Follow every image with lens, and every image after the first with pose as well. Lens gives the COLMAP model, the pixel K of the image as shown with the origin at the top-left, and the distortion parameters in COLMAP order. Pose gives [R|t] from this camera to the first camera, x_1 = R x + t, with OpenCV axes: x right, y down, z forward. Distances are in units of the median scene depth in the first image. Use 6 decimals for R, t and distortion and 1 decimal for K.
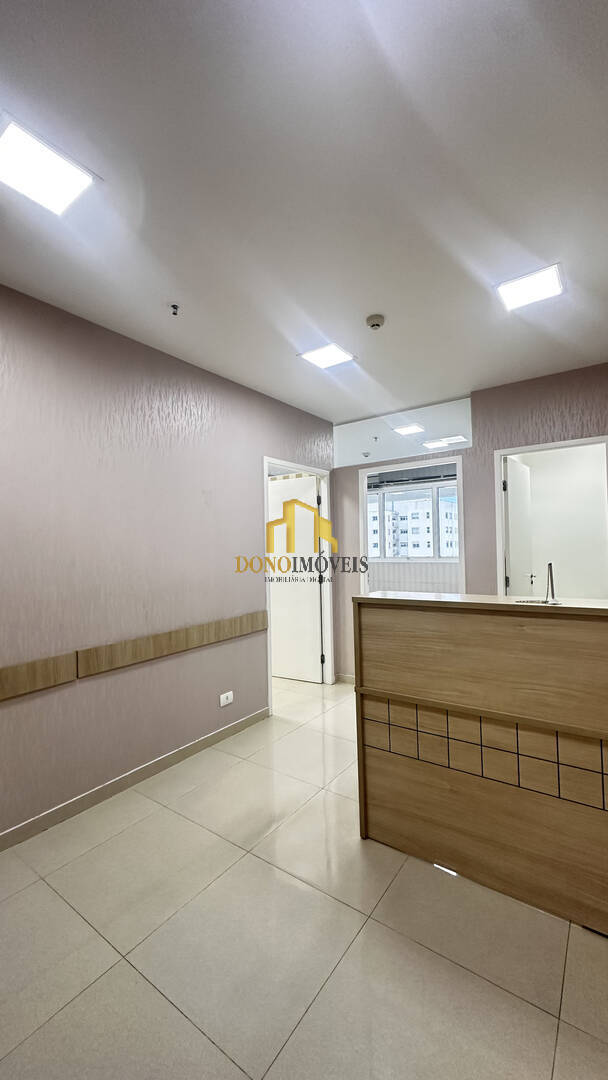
lens RADIAL K [[430.1, 0, 305.6], [0, 430.1, 539.7], [0, 0, 1]] dist [-0.007233, 0.001555]
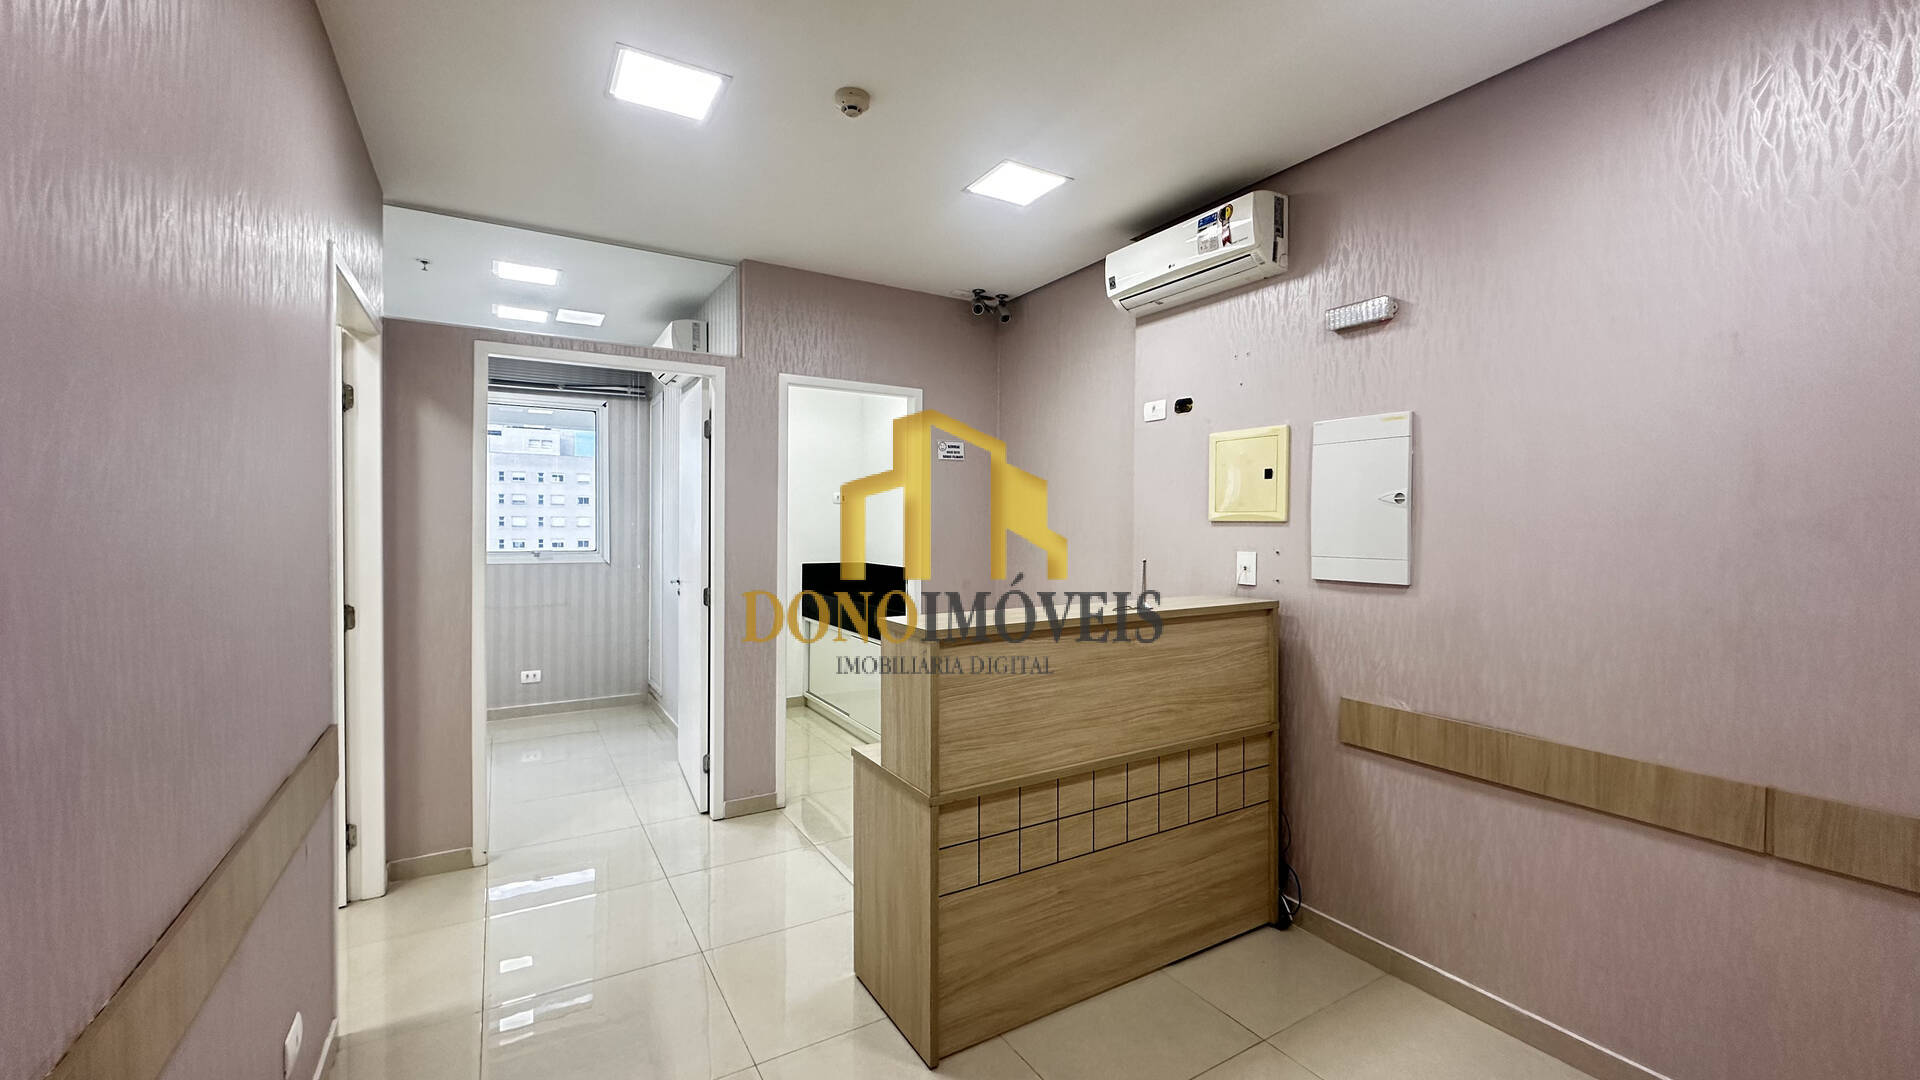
lens RADIAL K [[764.7, 0, 961.9], [0, 764.7, 535.2], [0, 0, 1]] dist [-0.007233, 0.001555]
pose [[0.391073, 0.011549, 0.920287, -0.538277], [-0.032030, 0.999486, 0.001068, 0.009279], [-0.919802, -0.029895, 0.391242, 0.430069]]
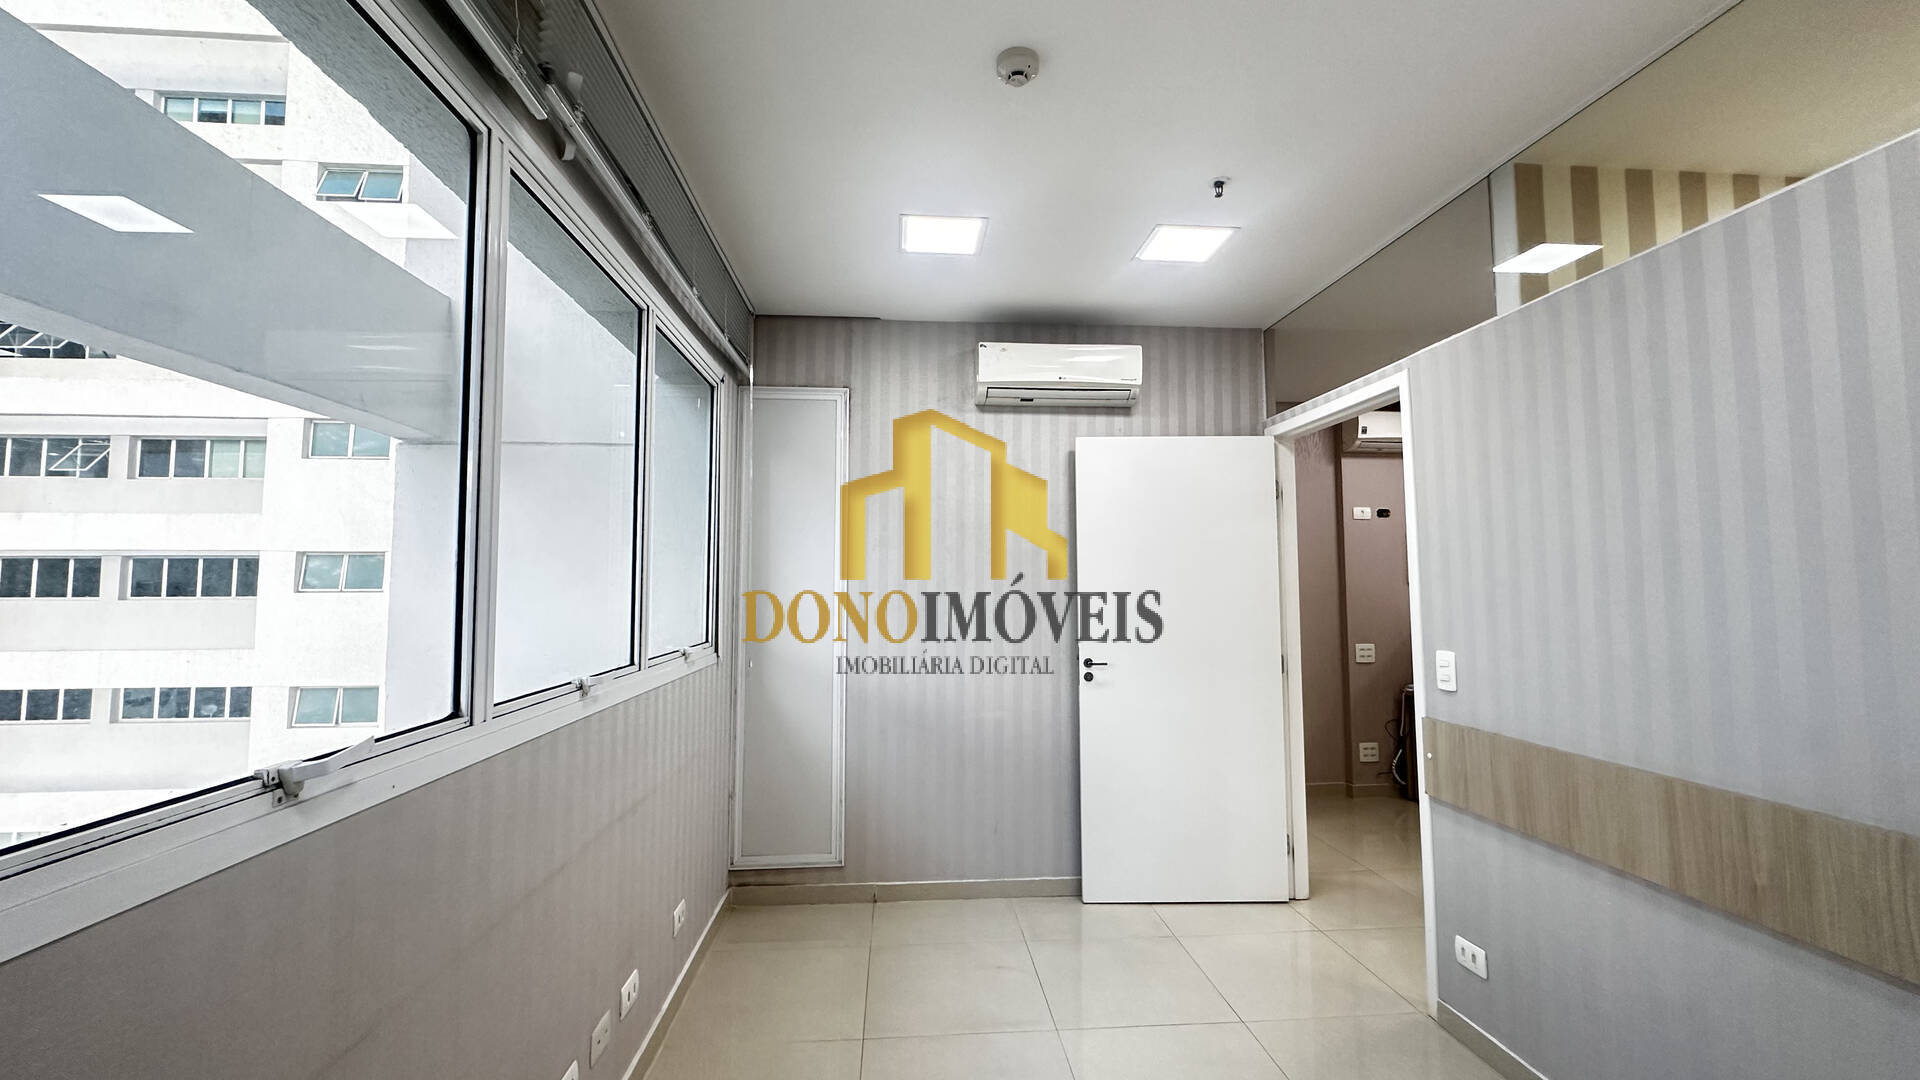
lens RADIAL K [[764.7, 0, 961.8], [0, 764.7, 537.2], [0, 0, 1]] dist [-0.007233, 0.001555]
pose [[-0.648547, 0.071575, 0.757802, -0.128746], [0.003171, 0.995814, -0.091343, 0.035150], [-0.761168, -0.056837, -0.646059, 2.525622]]
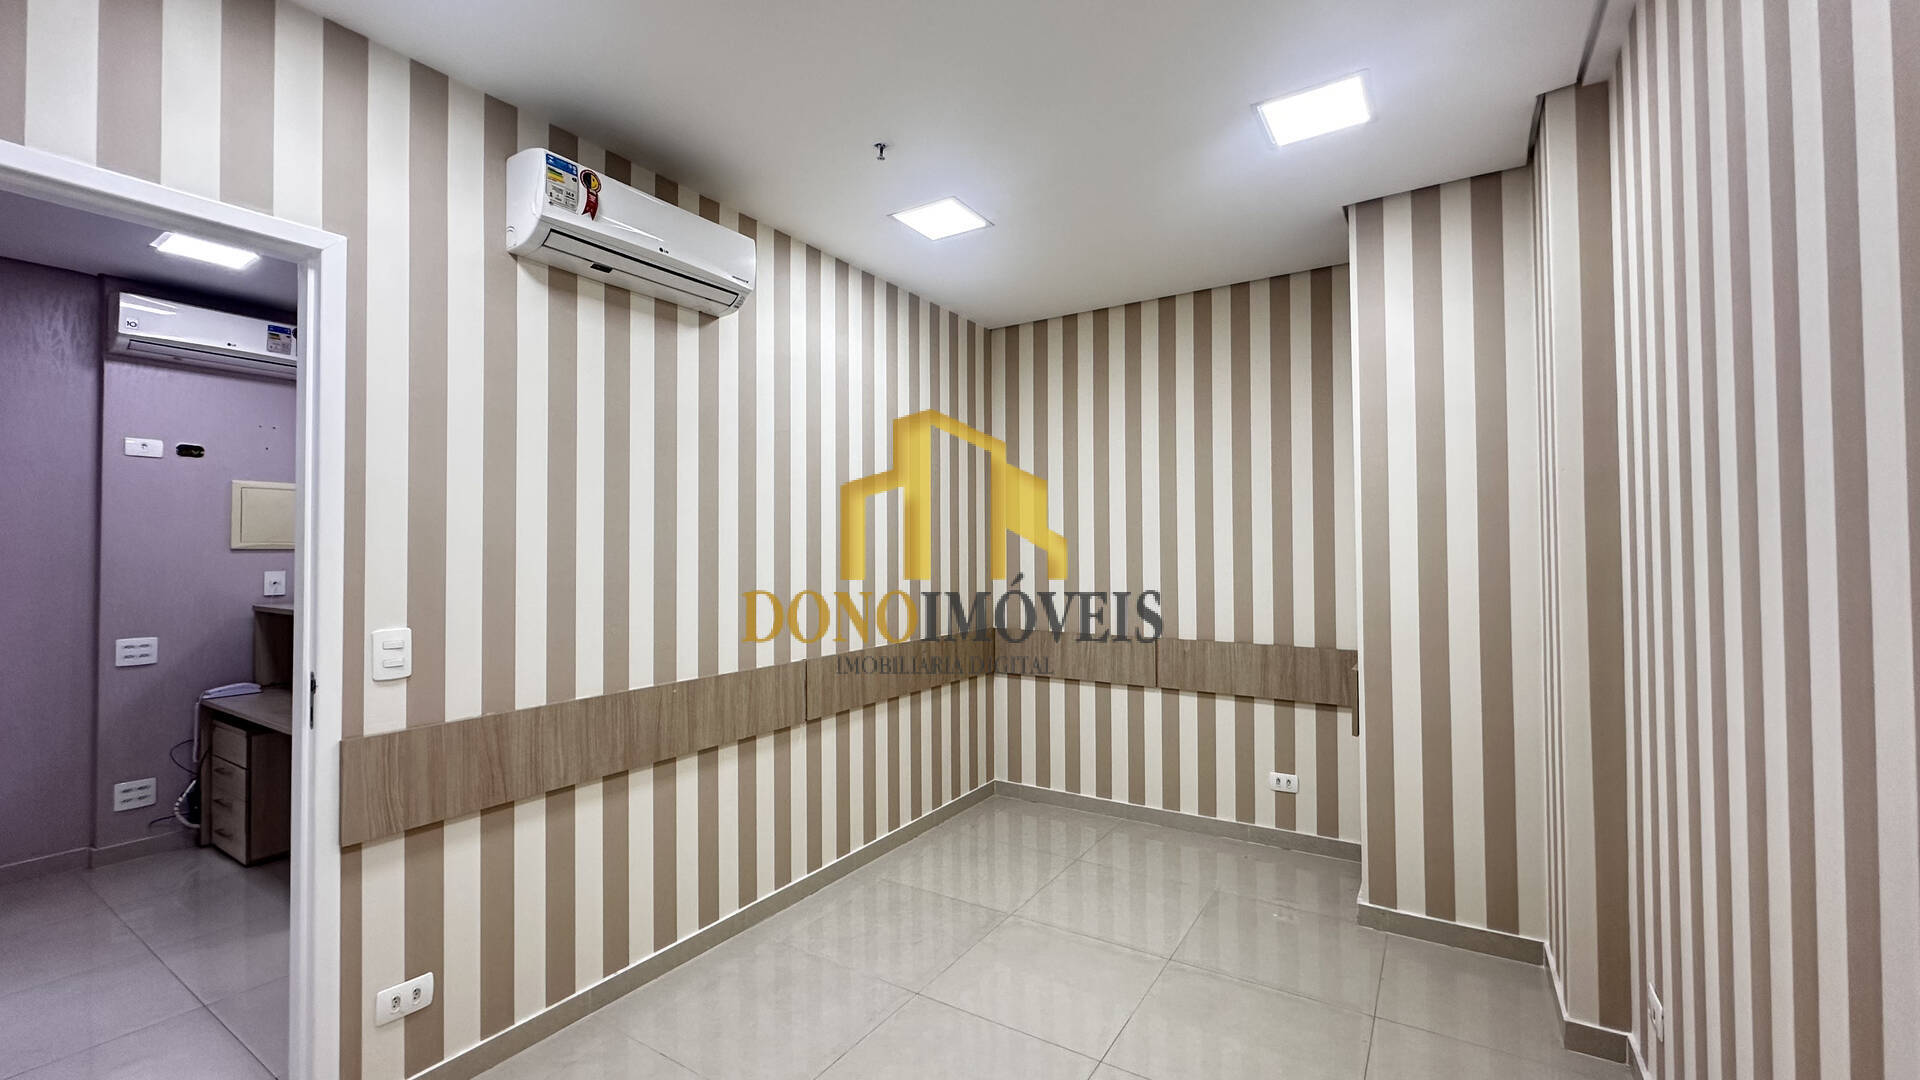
lens RADIAL K [[764.7, 0, 958.9], [0, 764.7, 538.3], [0, 0, 1]] dist [-0.007233, 0.001555]
pose [[-0.997550, 0.026326, -0.064809, -0.615492], [0.028706, 0.998937, -0.036063, 0.045479], [0.063791, -0.037835, -0.997246, 1.938209]]
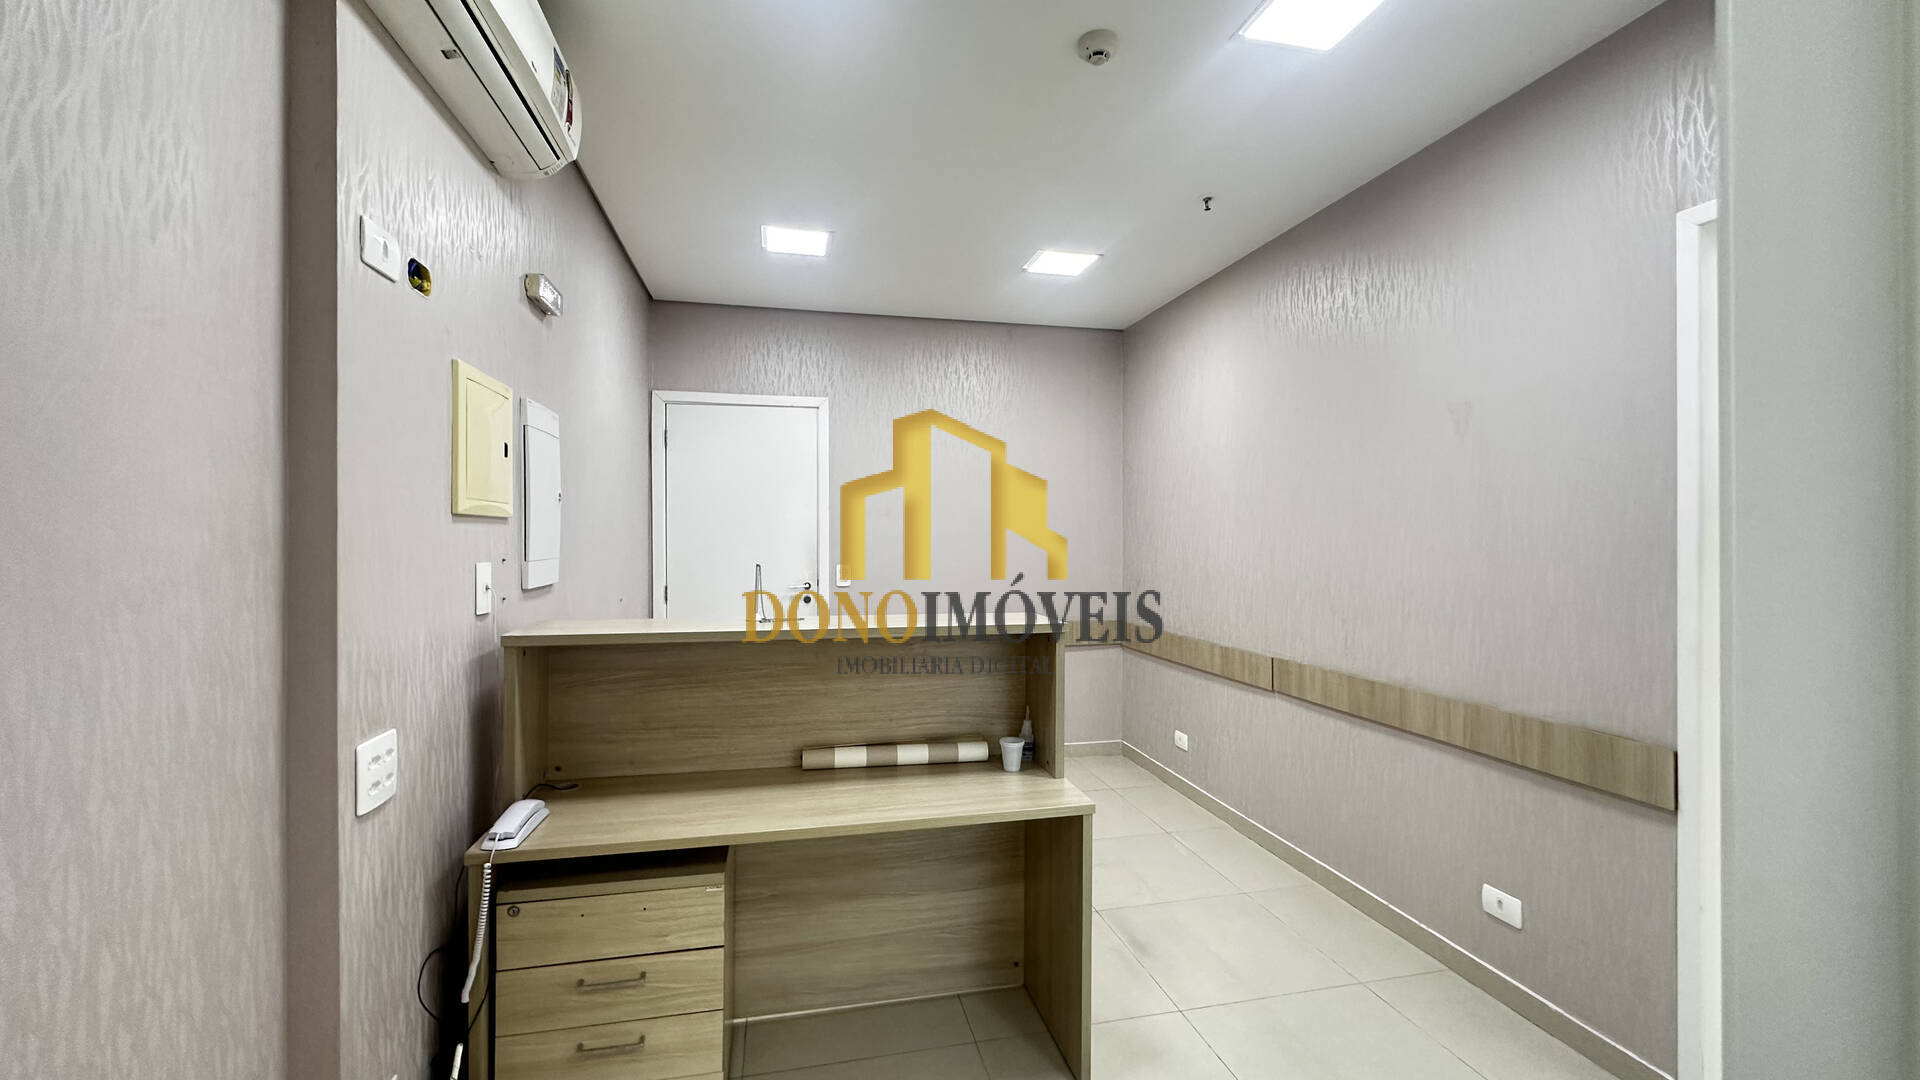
lens RADIAL K [[764.7, 0, 960.1], [0, 764.7, 531.7], [0, 0, 1]] dist [-0.007233, 0.001555]
pose [[-0.661900, 0.018090, -0.749374, 0.755196], [0.027908, 0.999610, -0.000521, 0.005595], [0.749072, -0.021258, -0.662147, 1.218356]]
